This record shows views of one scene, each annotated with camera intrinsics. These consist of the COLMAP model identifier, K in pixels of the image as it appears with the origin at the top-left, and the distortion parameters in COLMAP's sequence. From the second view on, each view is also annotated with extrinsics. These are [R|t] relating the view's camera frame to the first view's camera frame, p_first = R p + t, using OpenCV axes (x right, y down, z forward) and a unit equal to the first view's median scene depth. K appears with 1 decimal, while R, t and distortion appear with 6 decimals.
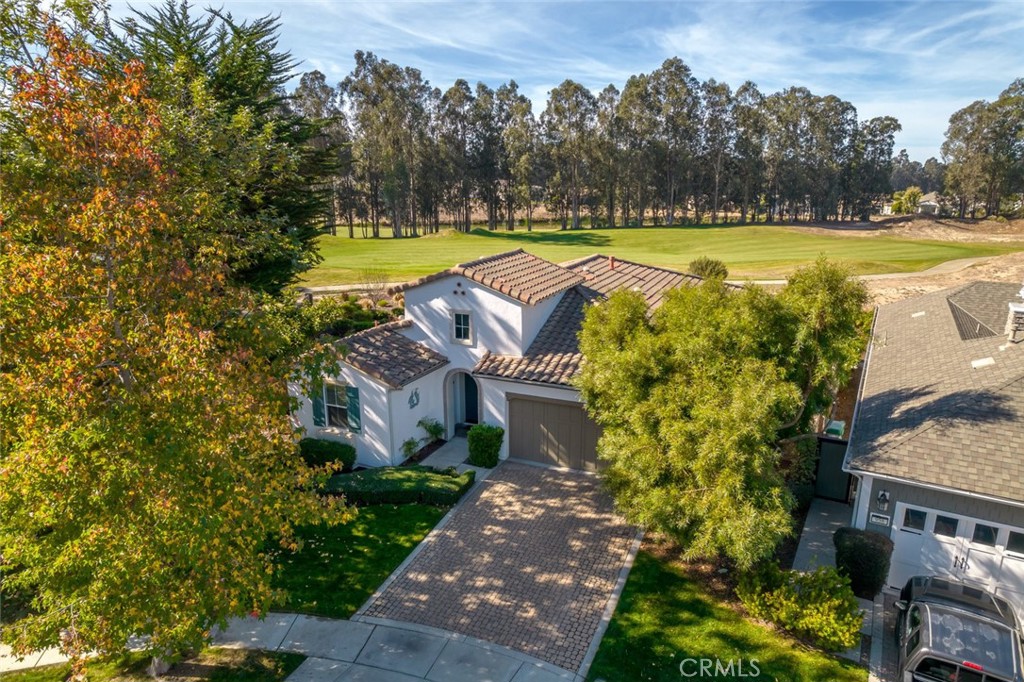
lens RADIAL K [[636.6, 0, 507.9], [0, 636.6, 366.2], [0, 0, 1]] dist [-0.080835, 0.070372]
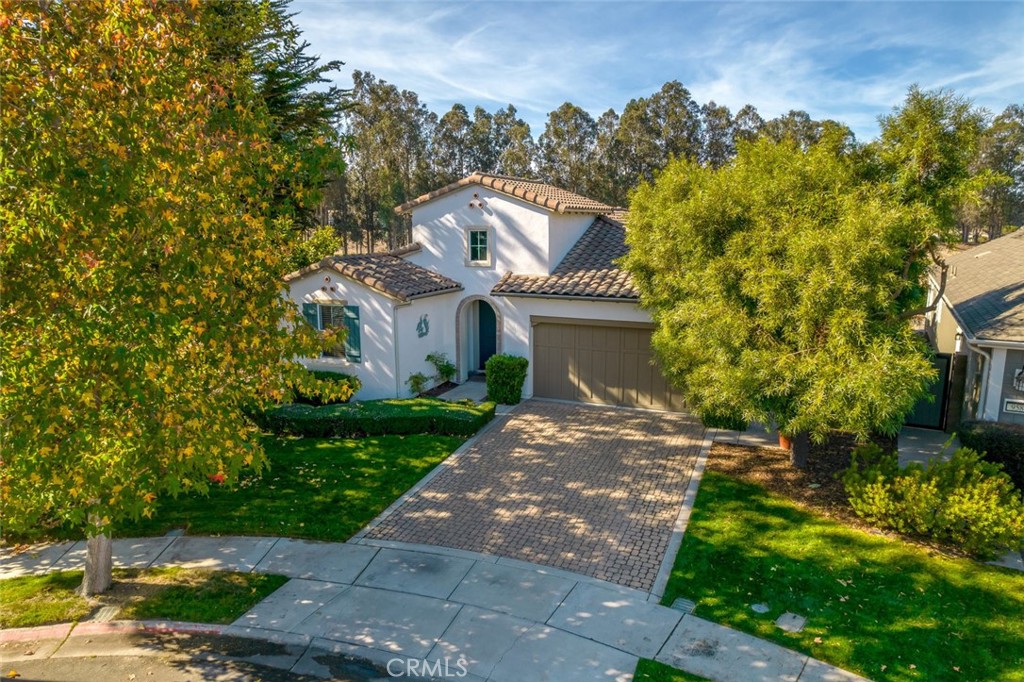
lens RADIAL K [[660.1, 0, 512.0], [0, 660.1, 341.0], [0, 0, 1]] dist [-0.078823, 0.064148]
pose [[0.999963, -0.000587, 0.008613, -0.037264], [0.001272, 0.996817, -0.079717, 0.151985], [-0.008539, 0.079725, 0.996780, 0.119165]]
